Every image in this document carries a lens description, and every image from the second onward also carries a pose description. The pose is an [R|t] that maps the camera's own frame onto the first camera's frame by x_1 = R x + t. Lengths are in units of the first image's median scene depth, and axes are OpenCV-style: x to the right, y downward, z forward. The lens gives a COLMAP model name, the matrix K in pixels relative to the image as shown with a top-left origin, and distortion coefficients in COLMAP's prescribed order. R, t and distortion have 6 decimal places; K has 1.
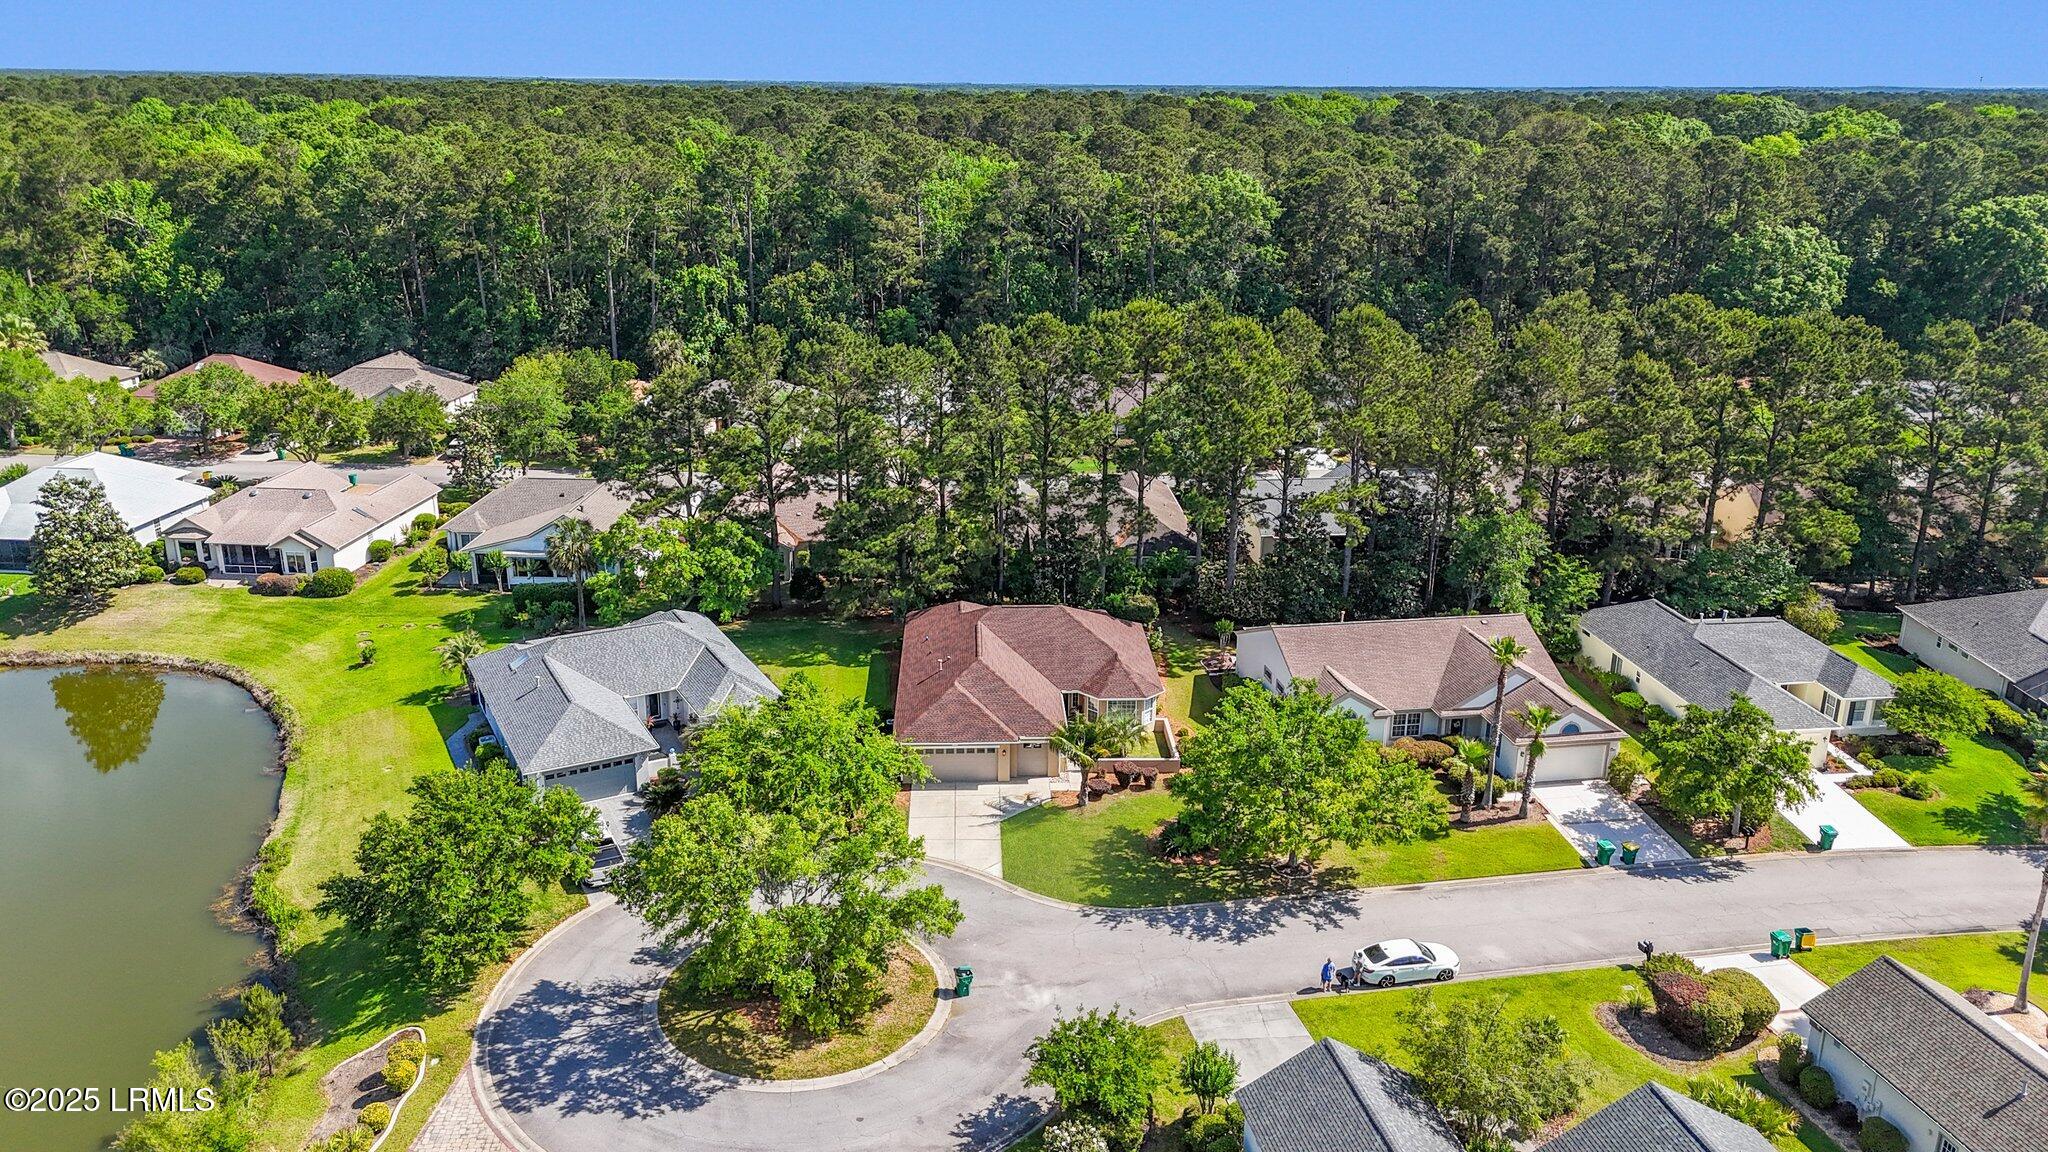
lens RADIAL K [[1512.6, 0, 1024.0], [0, 1512.6, 576.0], [0, 0, 1]] dist [0.032660, -0.002155]
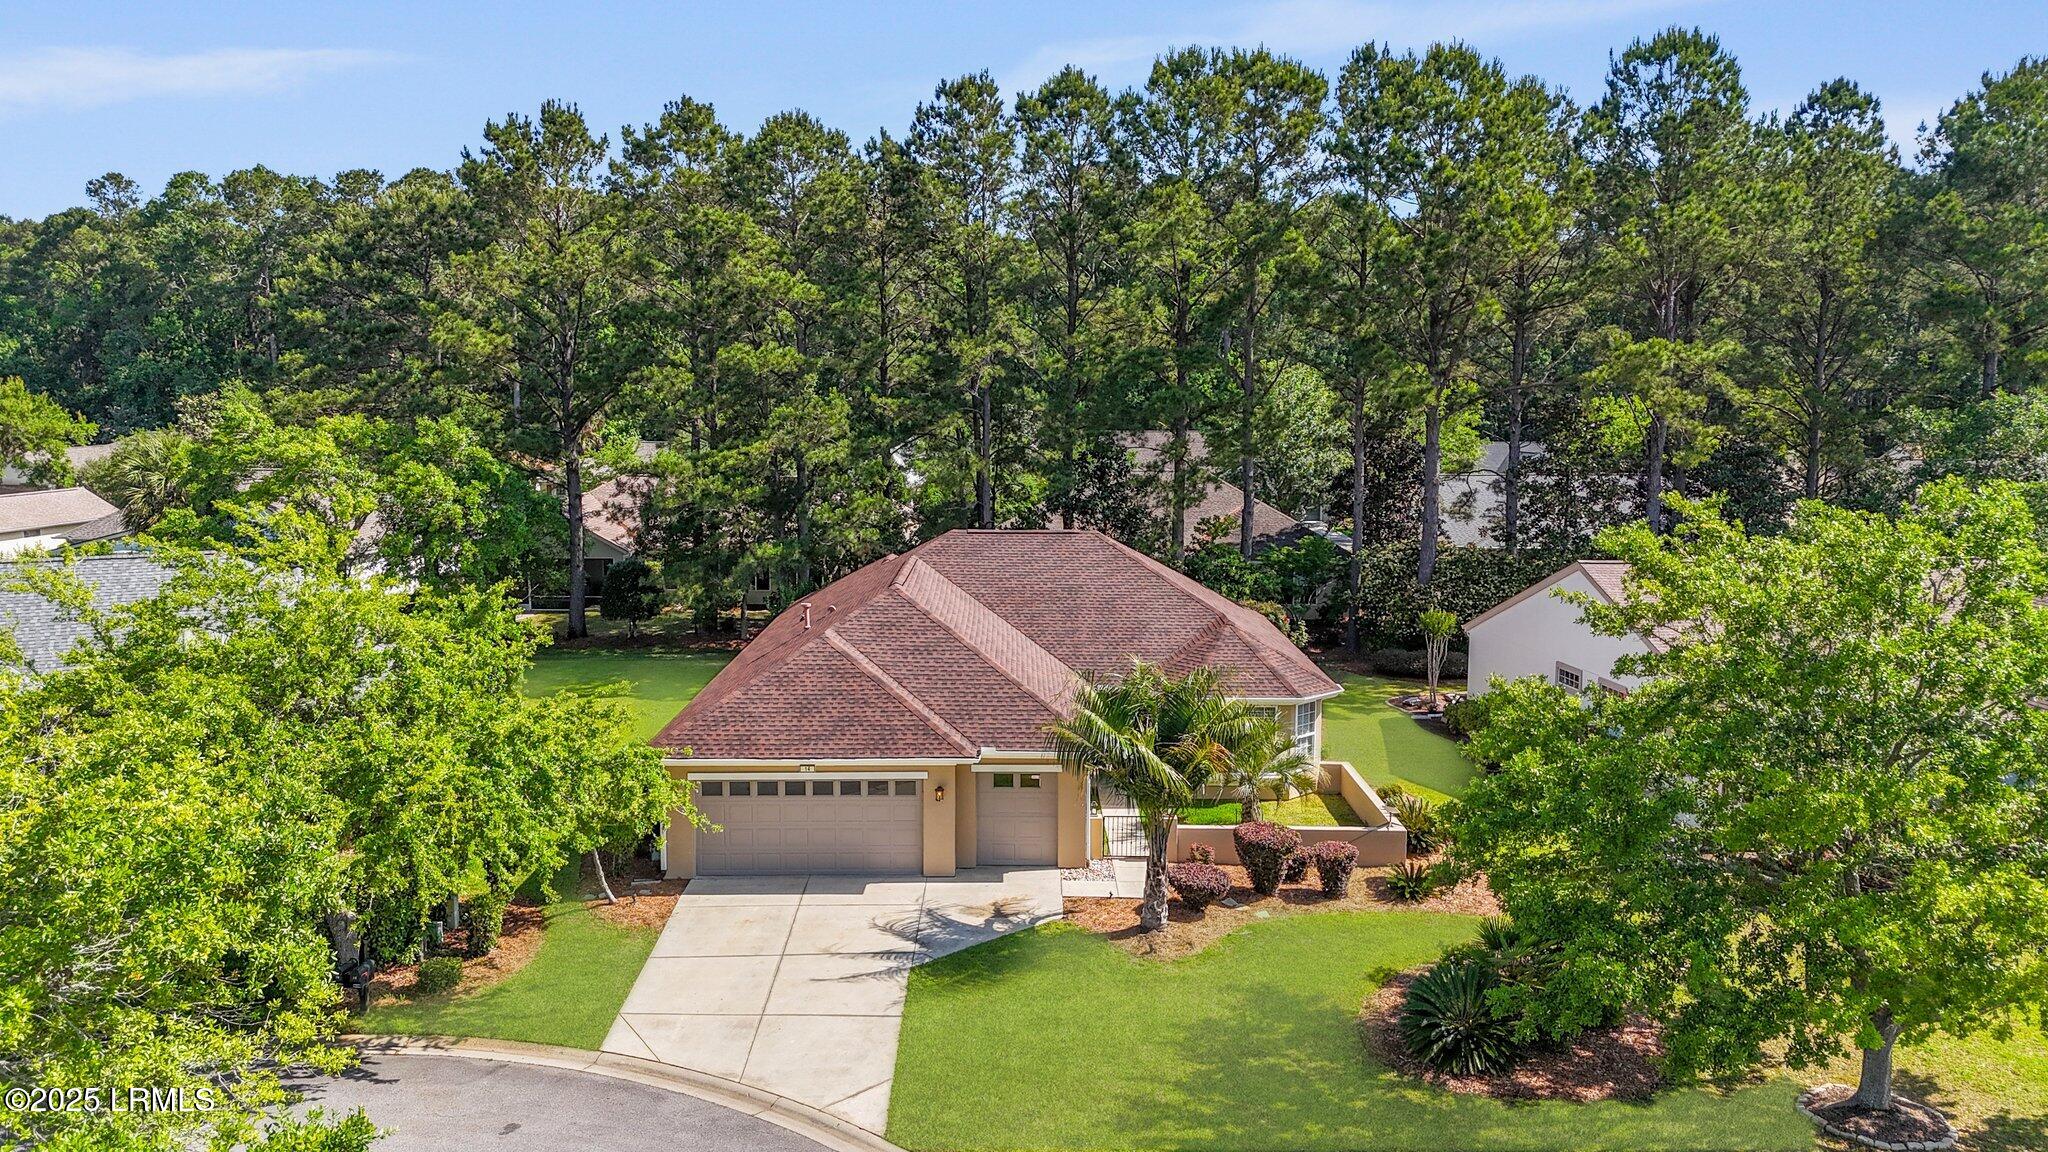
lens RADIAL K [[1512.6, 0, 1024.0], [0, 1512.6, 576.0], [0, 0, 1]] dist [0.032660, -0.002155]
pose [[0.999290, 0.002829, -0.037565, 0.021566], [-0.010043, 0.981094, -0.193269, 0.135949], [0.036308, 0.193509, 0.980427, 0.624172]]
